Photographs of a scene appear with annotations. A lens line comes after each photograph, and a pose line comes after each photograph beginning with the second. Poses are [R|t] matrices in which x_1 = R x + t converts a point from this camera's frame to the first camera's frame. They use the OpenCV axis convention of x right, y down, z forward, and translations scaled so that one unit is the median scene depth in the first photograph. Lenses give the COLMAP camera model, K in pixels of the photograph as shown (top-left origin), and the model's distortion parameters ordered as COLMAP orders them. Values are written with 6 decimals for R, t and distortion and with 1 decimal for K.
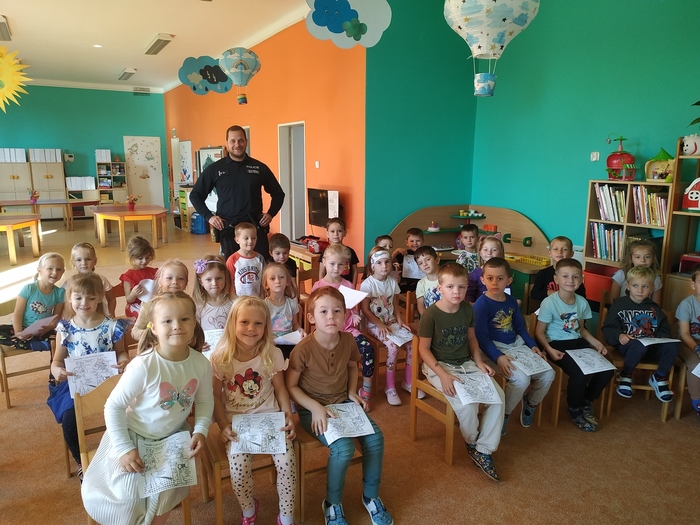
lens RADIAL K [[516.8, 0, 350.0], [0, 516.8, 263.6], [0, 0, 1]] dist [-0.034434, 0.033878]
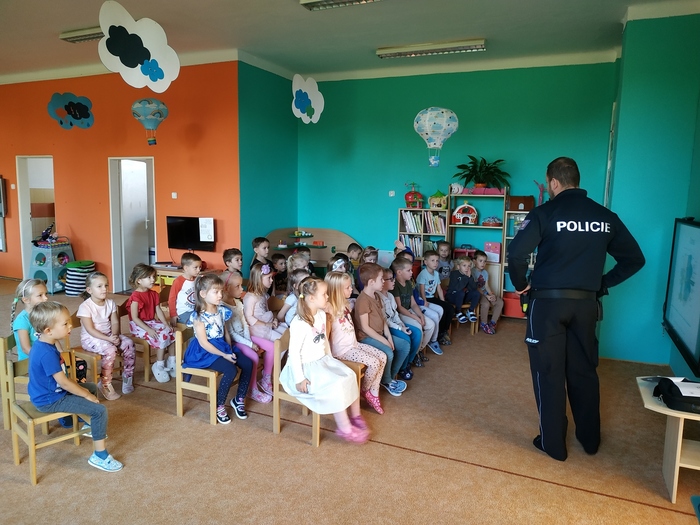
lens RADIAL K [[516.8, 0, 350.6], [0, 516.8, 261.4], [0, 0, 1]] dist [-0.034434, 0.033878]
pose [[0.809922, -0.061587, 0.583296, -0.639998], [0.097341, 0.994795, -0.030126, 0.039798], [-0.578404, 0.081179, 0.811701, -0.228588]]
